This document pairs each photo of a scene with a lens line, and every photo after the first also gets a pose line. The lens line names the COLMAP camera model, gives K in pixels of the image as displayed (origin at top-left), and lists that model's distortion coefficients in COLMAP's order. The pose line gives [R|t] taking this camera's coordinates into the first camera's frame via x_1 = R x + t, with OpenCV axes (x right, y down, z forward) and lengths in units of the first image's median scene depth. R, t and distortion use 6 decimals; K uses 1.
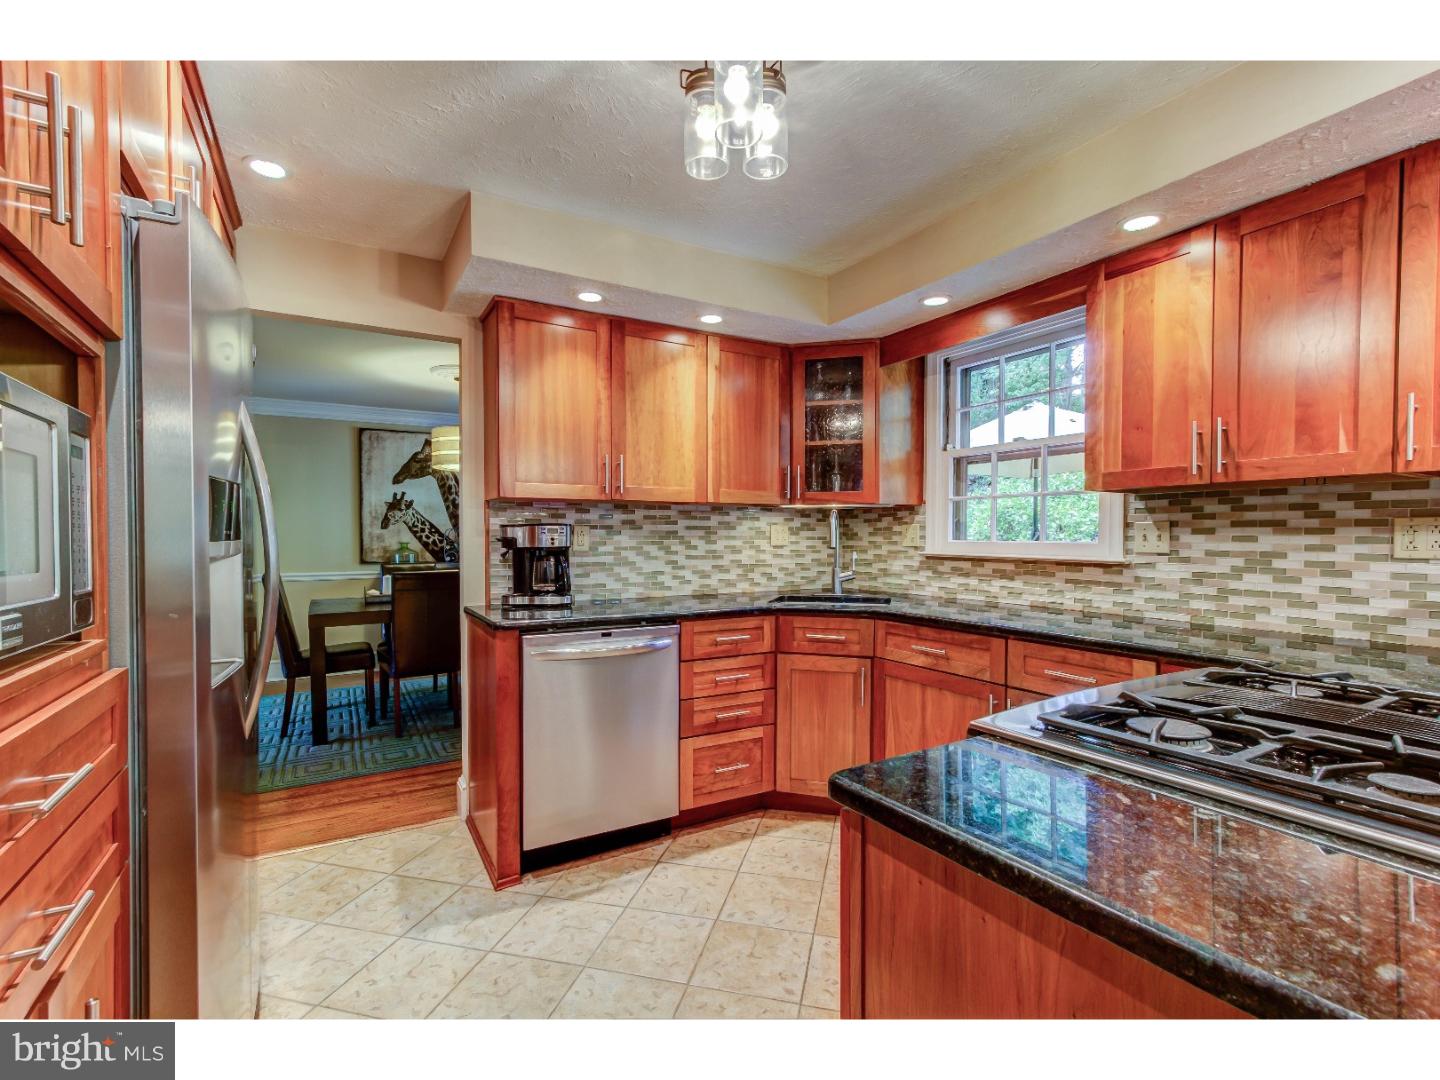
lens RADIAL K [[657.9, 0, 716.9], [0, 657.9, 548.2], [0, 0, 1]] dist [0.002580, 0.001527]
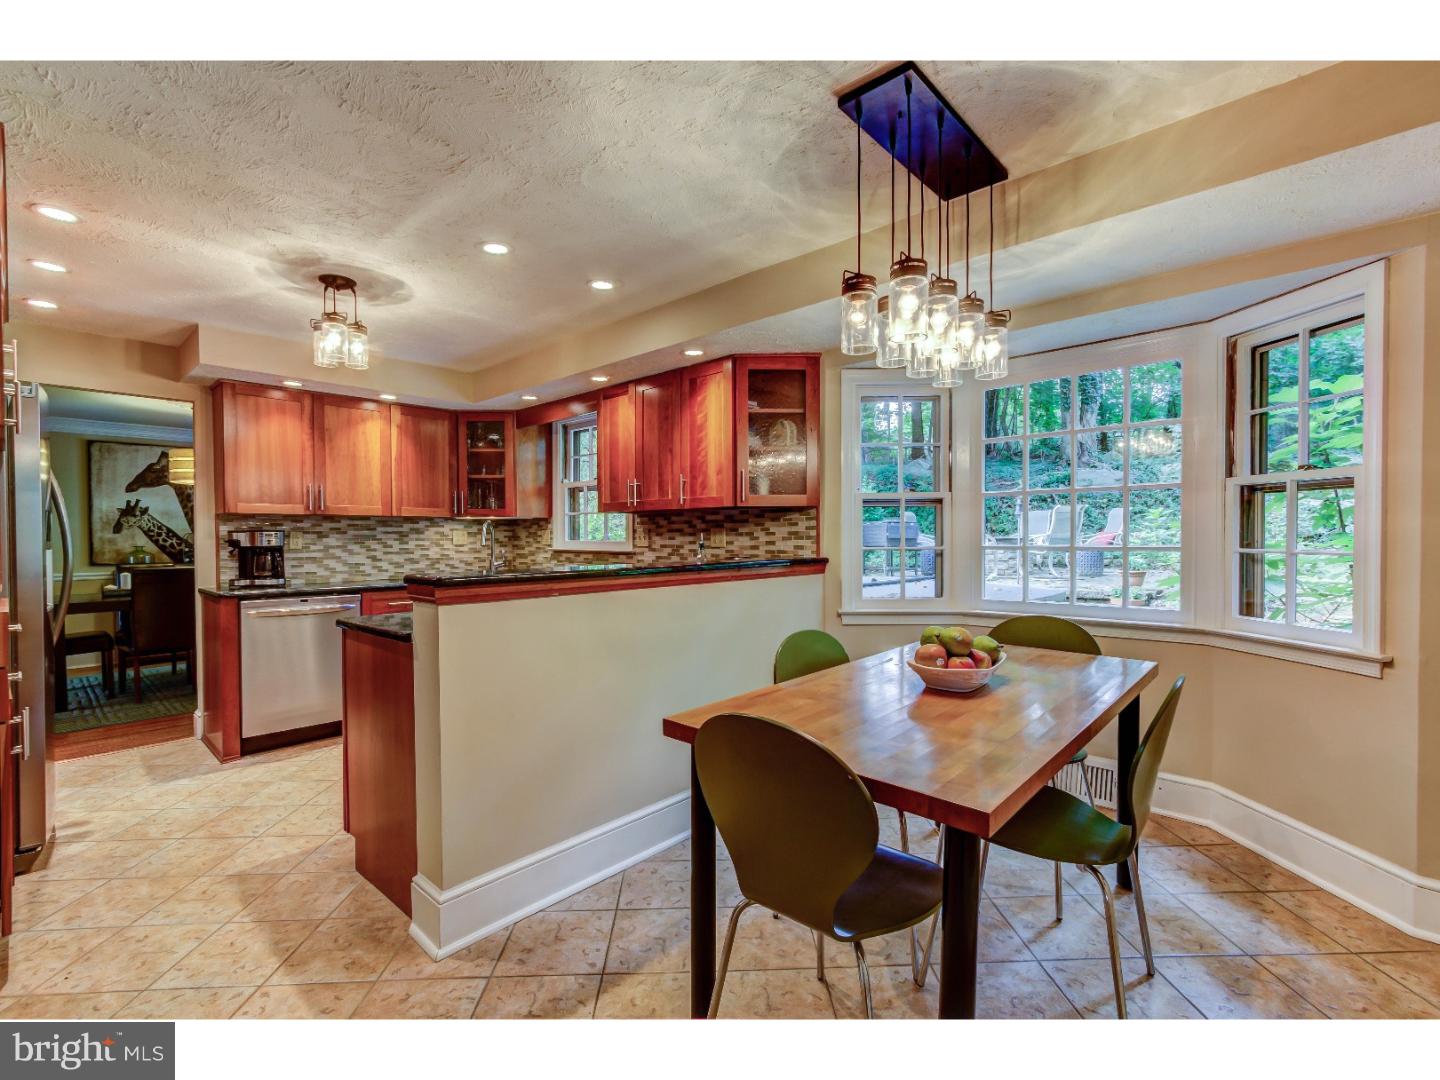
lens RADIAL K [[657.9, 0, 720.7], [0, 657.9, 548.8], [0, 0, 1]] dist [0.002580, 0.001527]
pose [[0.958413, -0.008923, 0.285245, 0.292634], [0.009785, 0.999951, -0.001597, 0.016007], [-0.285216, 0.004322, 0.958453, -0.689162]]
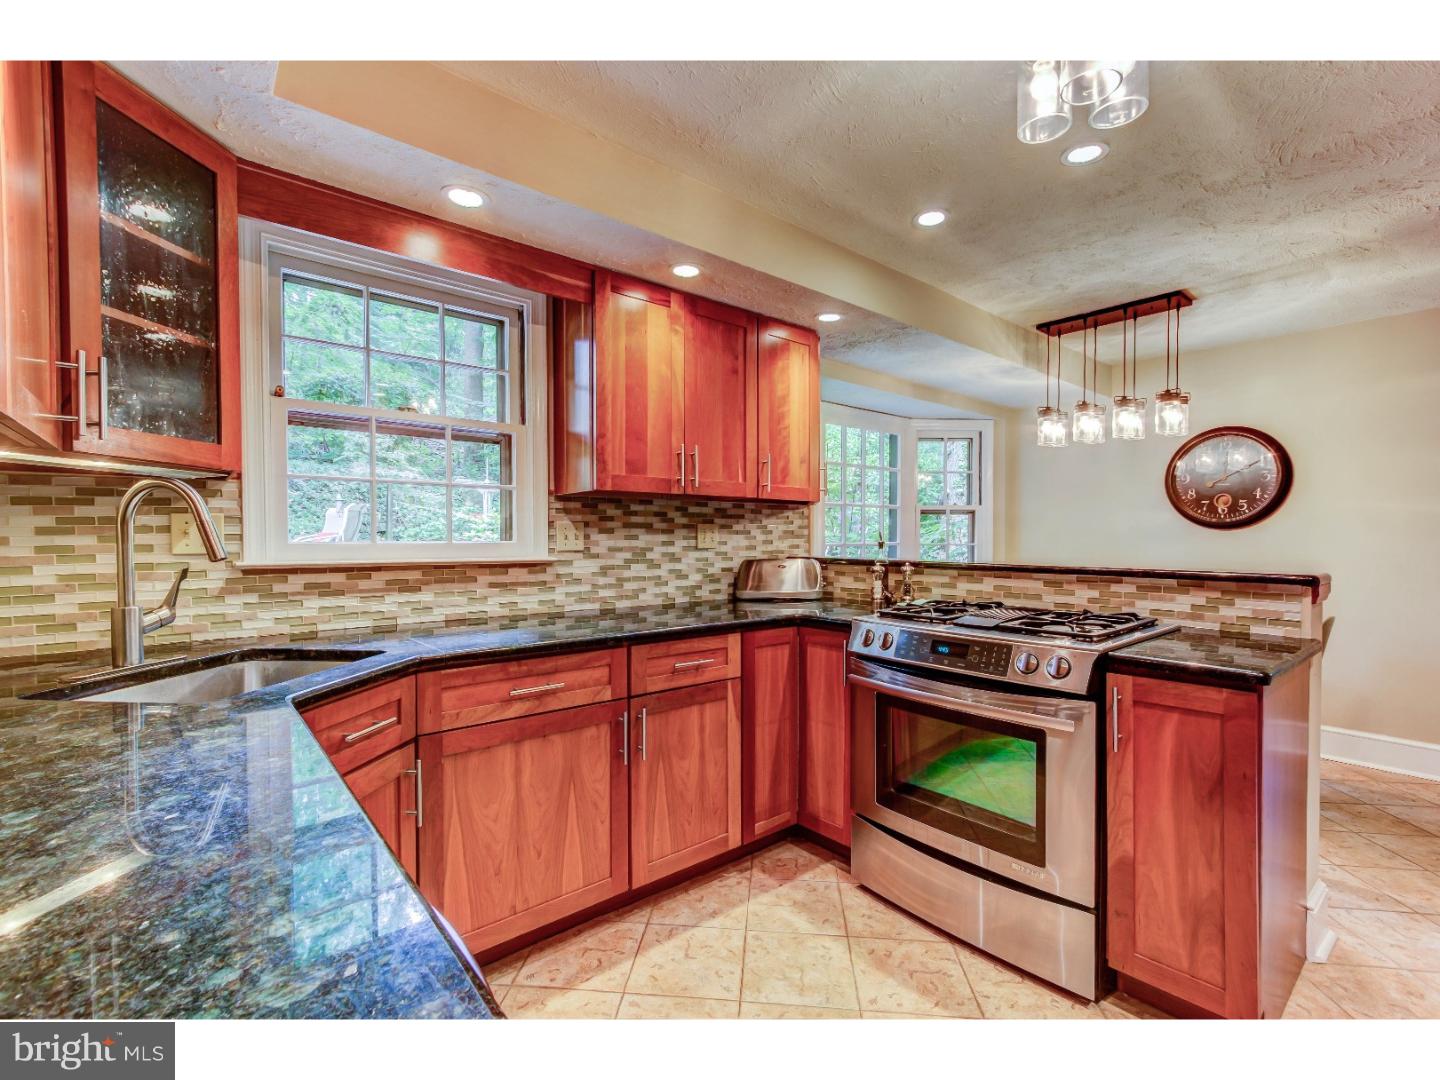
lens RADIAL K [[657.9, 0, 724.3], [0, 657.9, 538.3], [0, 0, 1]] dist [0.002580, 0.001527]
pose [[-0.157525, -0.005302, 0.987501, -0.376686], [0.018159, 0.999801, 0.008265, -0.014808], [-0.987348, 0.019234, -0.157397, 0.778641]]
